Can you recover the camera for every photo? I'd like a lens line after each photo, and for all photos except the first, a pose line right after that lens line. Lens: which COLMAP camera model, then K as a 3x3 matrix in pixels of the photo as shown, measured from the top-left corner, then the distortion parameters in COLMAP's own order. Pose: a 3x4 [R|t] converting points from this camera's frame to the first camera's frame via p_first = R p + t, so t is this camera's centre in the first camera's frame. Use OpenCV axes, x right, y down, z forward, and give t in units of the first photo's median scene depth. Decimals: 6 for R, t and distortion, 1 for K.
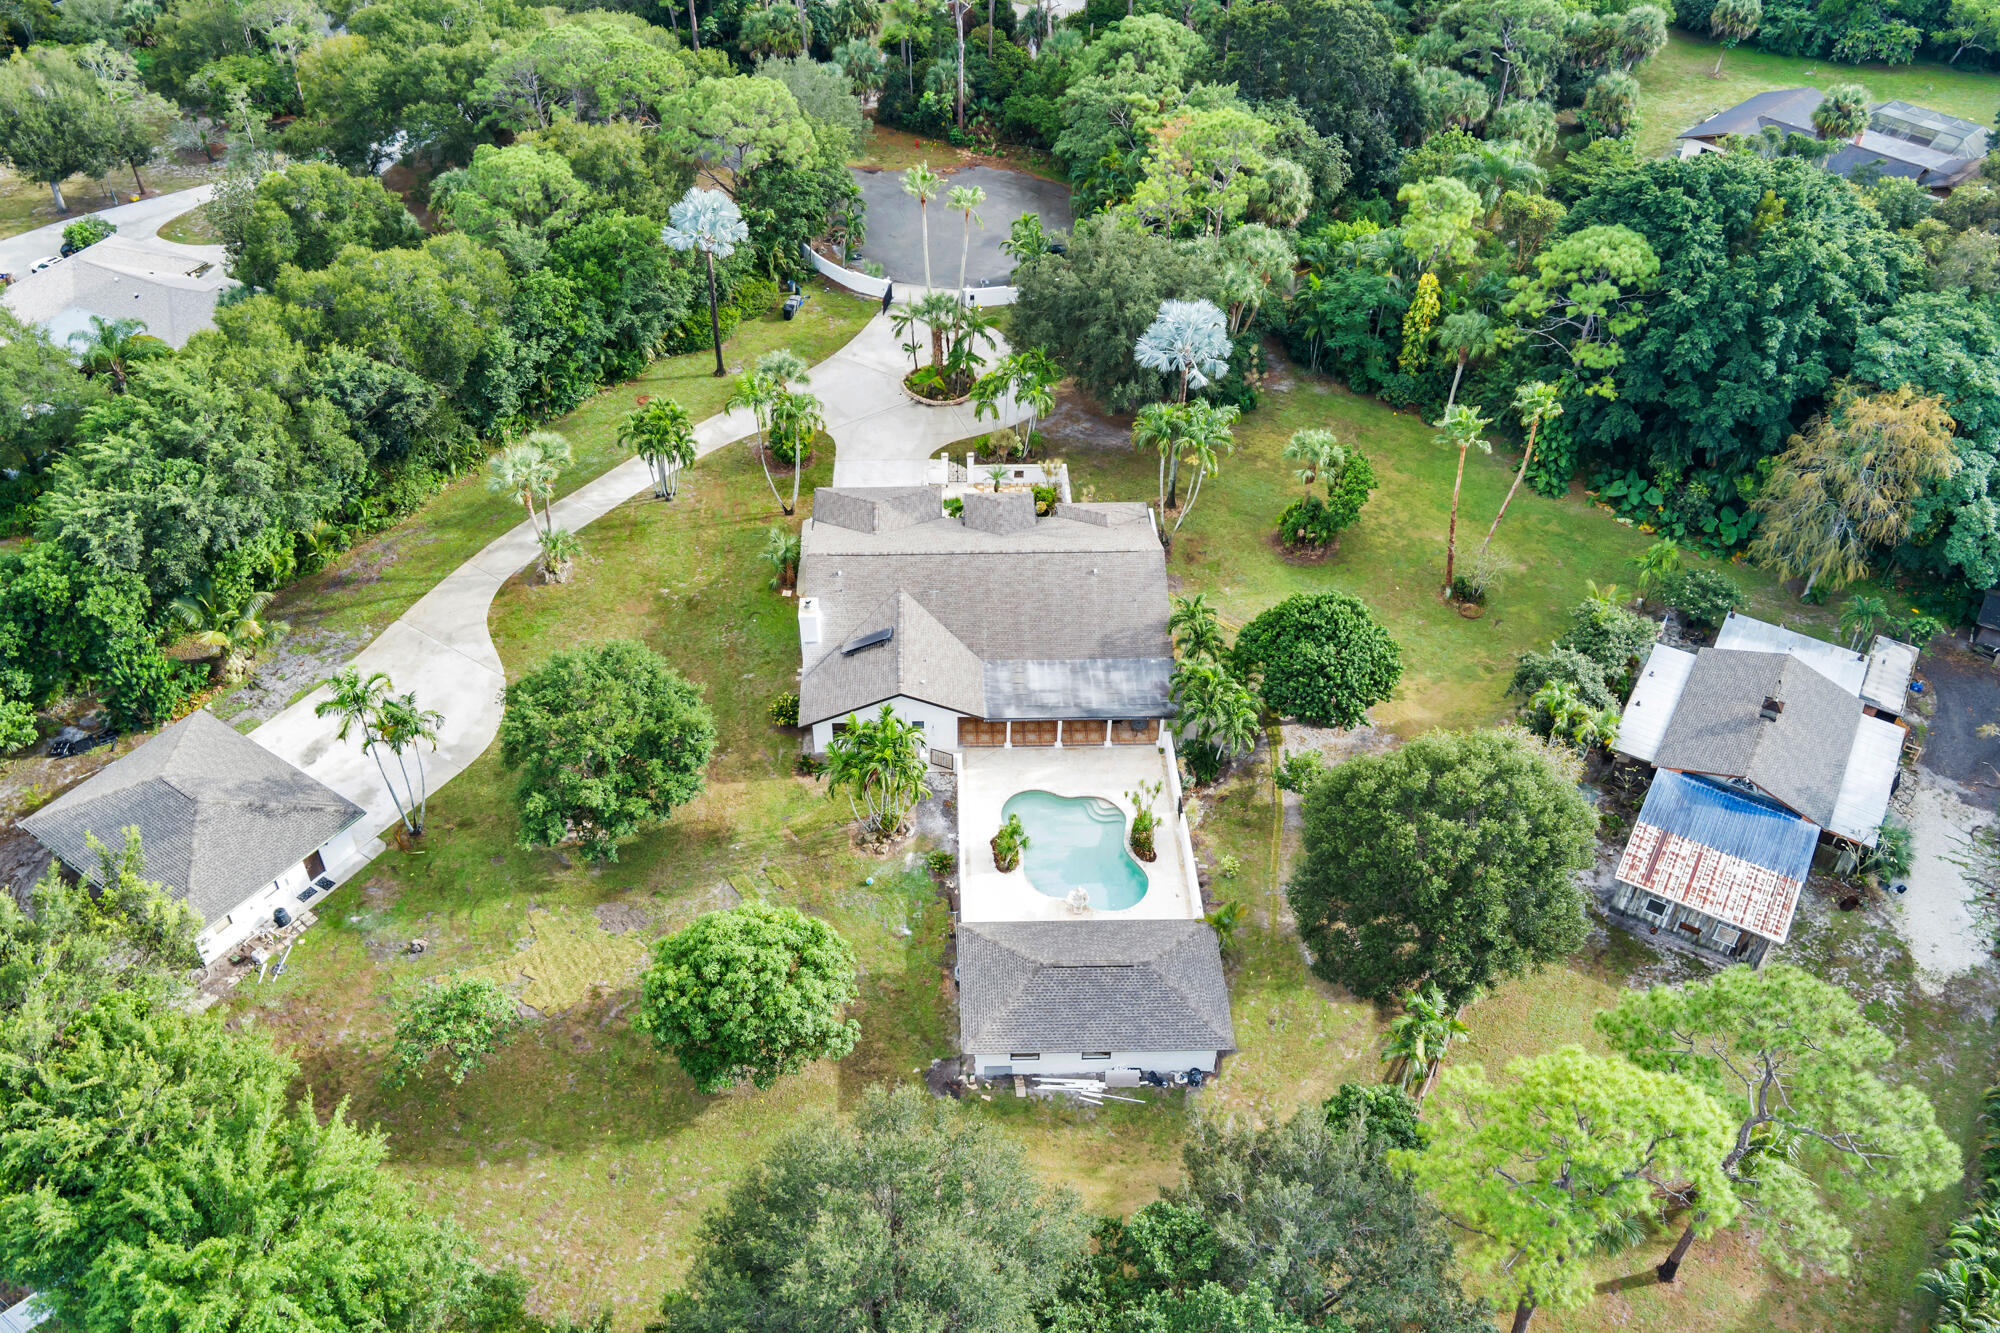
lens RADIAL K [[1625.0, 0, 992.2], [0, 1625.0, 667.1], [0, 0, 1]] dist [-0.027965, 0.047617]
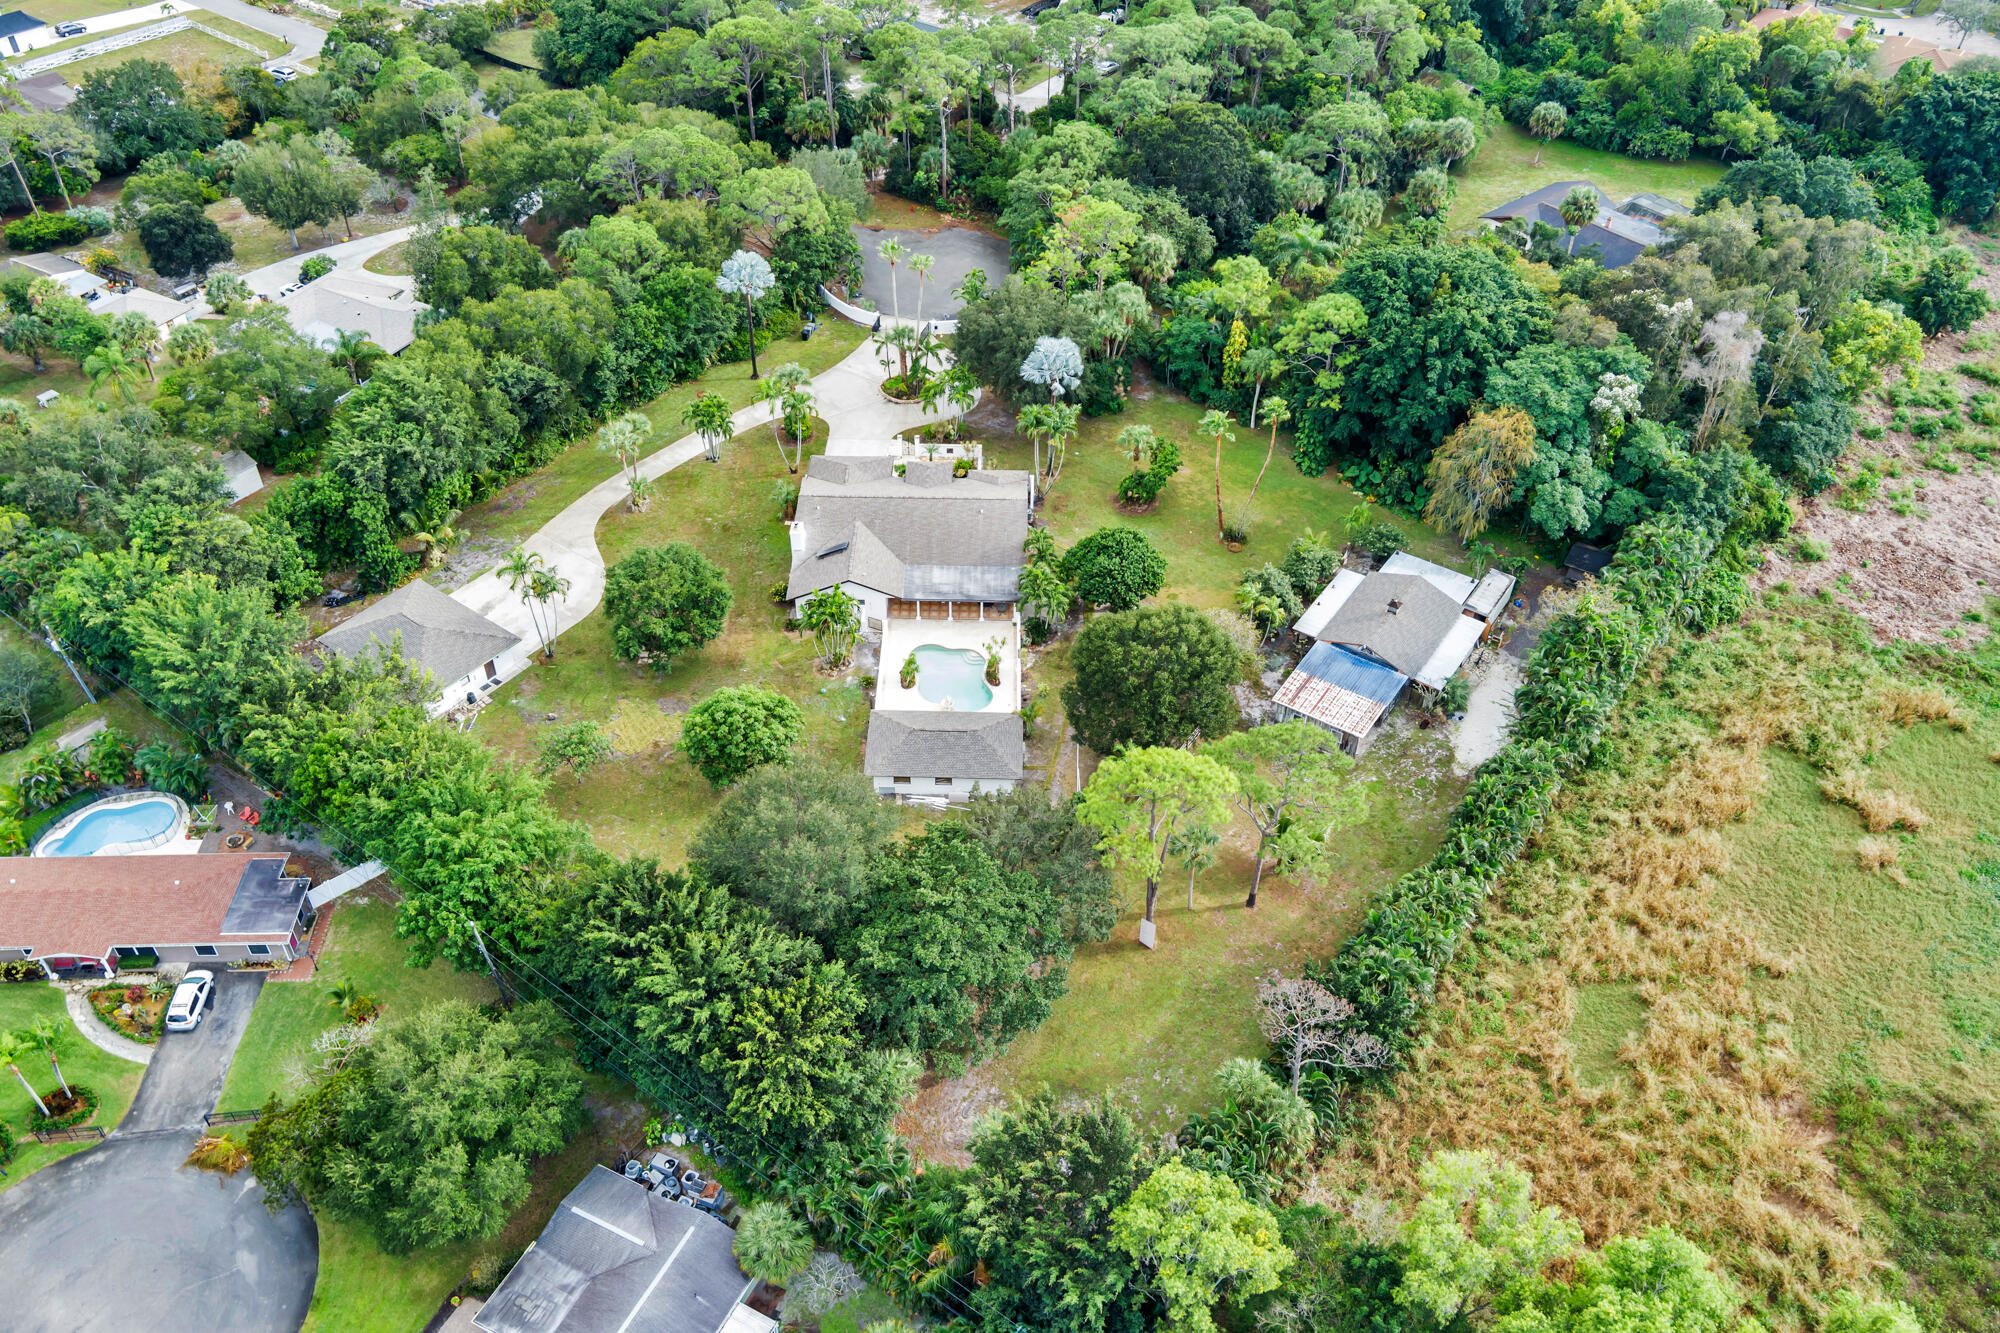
lens RADIAL K [[1625.0, 0, 991.5], [0, 1625.0, 710.3], [0, 0, 1]] dist [-0.027965, 0.047617]
pose [[0.998510, 0.034172, -0.042554, 0.139107], [-0.033228, 0.999190, 0.022705, 0.091823], [0.043295, -0.021257, 0.998836, -0.534694]]
